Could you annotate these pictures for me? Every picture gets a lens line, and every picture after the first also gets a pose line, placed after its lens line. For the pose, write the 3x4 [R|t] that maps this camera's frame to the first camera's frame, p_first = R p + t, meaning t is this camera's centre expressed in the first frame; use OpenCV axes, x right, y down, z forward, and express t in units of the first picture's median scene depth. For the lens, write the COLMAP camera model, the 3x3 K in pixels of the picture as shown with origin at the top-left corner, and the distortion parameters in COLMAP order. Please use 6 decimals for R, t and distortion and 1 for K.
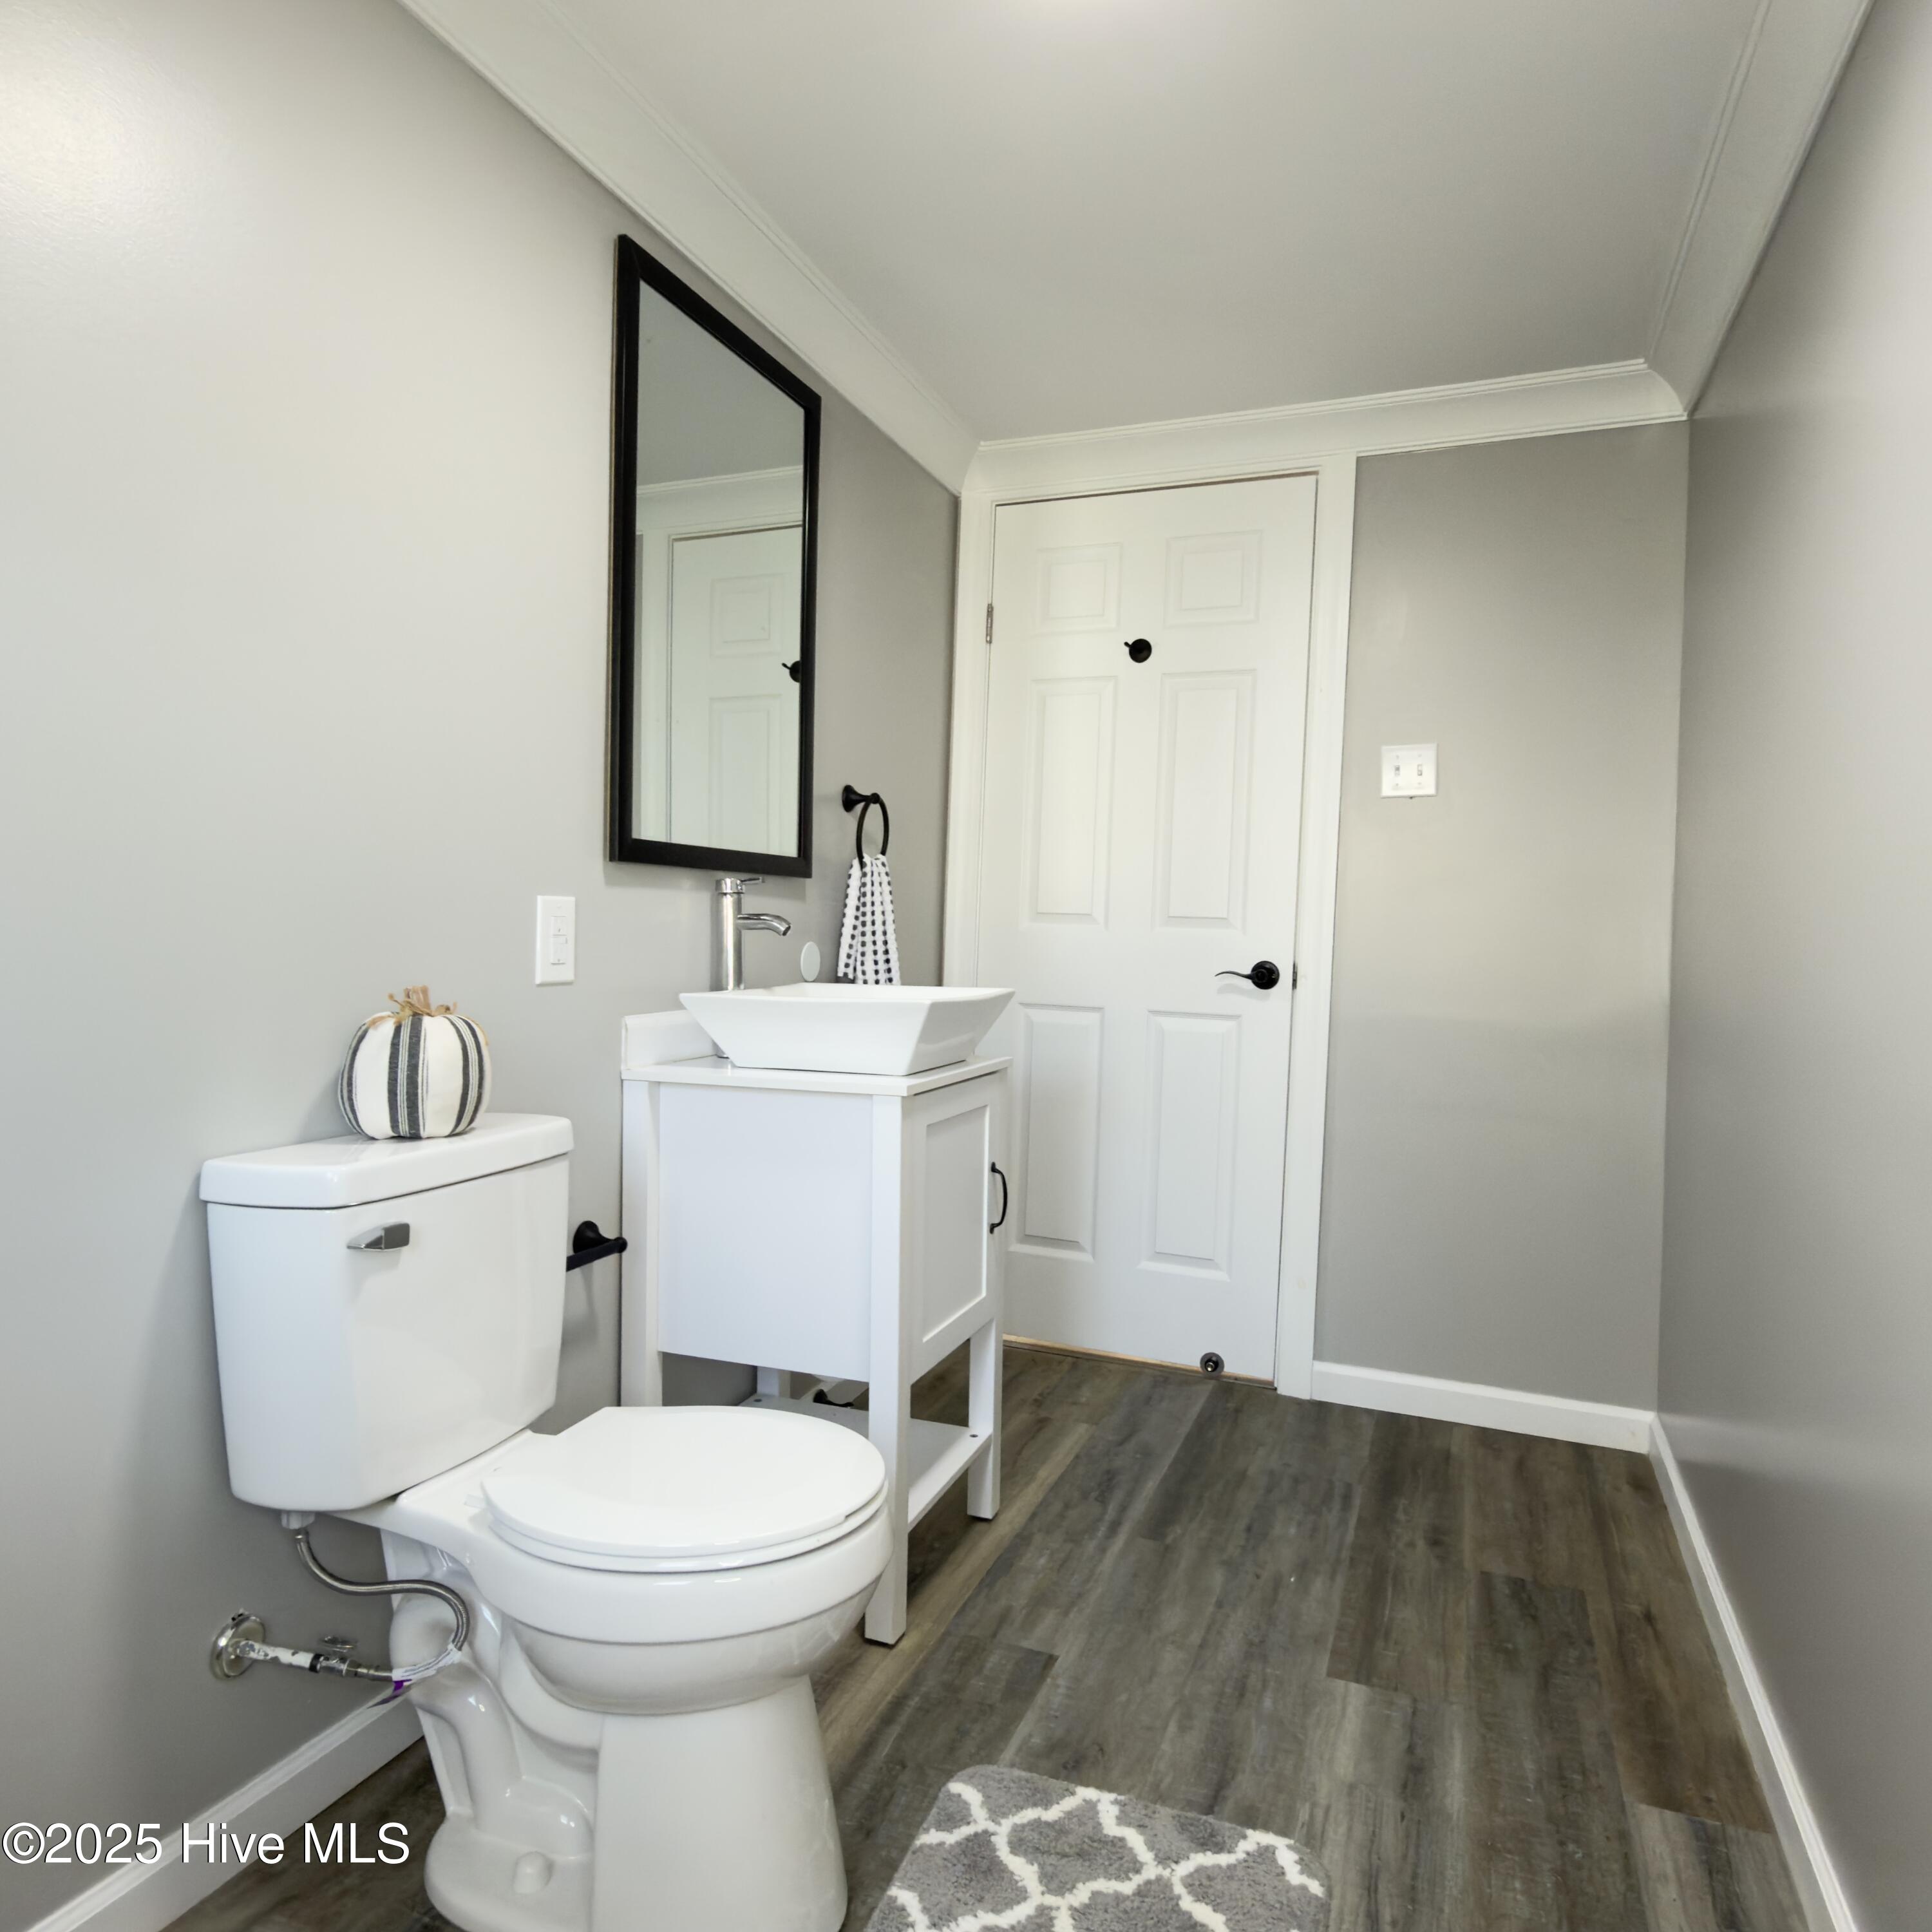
lens RADIAL K [[1276.9, 0, 957.2], [0, 1276.9, 974.4], [0, 0, 1]] dist [0.000826, -0.000178]
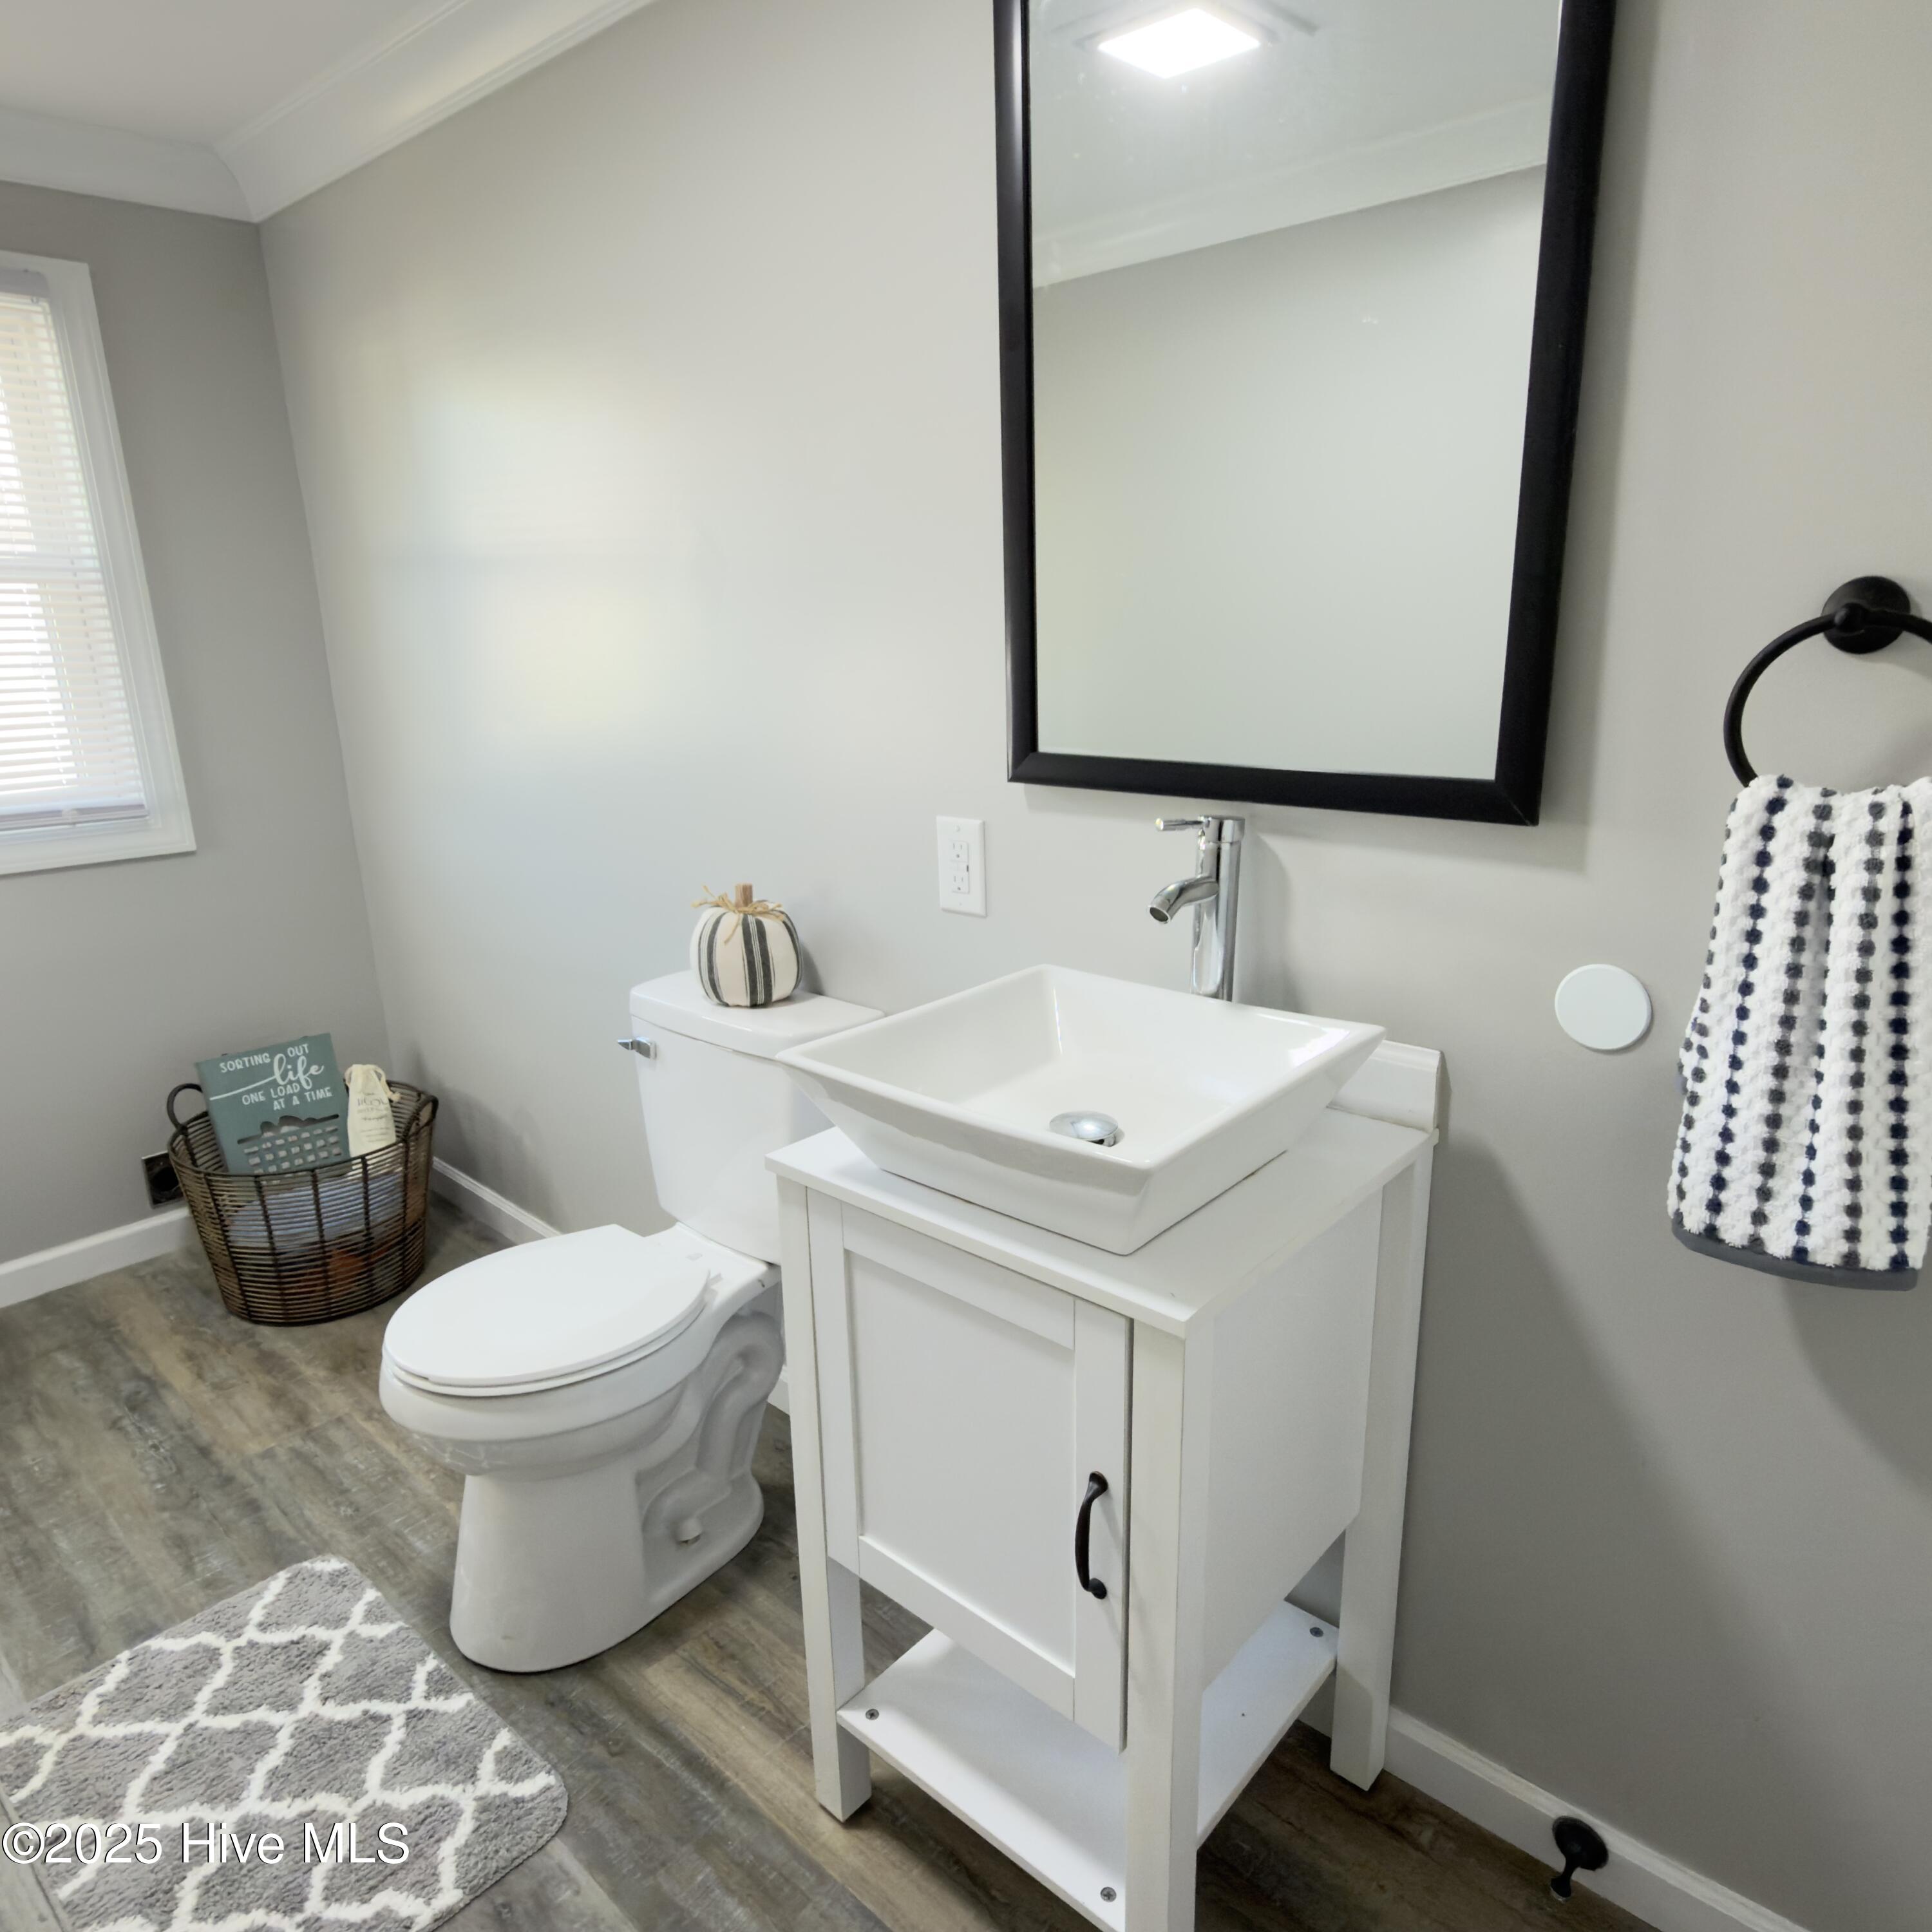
lens RADIAL K [[1276.9, 0, 957.2], [0, 1276.9, 974.4], [0, 0, 1]] dist [0.000826, -0.000178]
pose [[-0.362051, 0.224439, -0.904735, 0.585769], [-0.018187, 0.968696, 0.247584, -0.195601], [0.931981, 0.106092, -0.346636, 1.451889]]
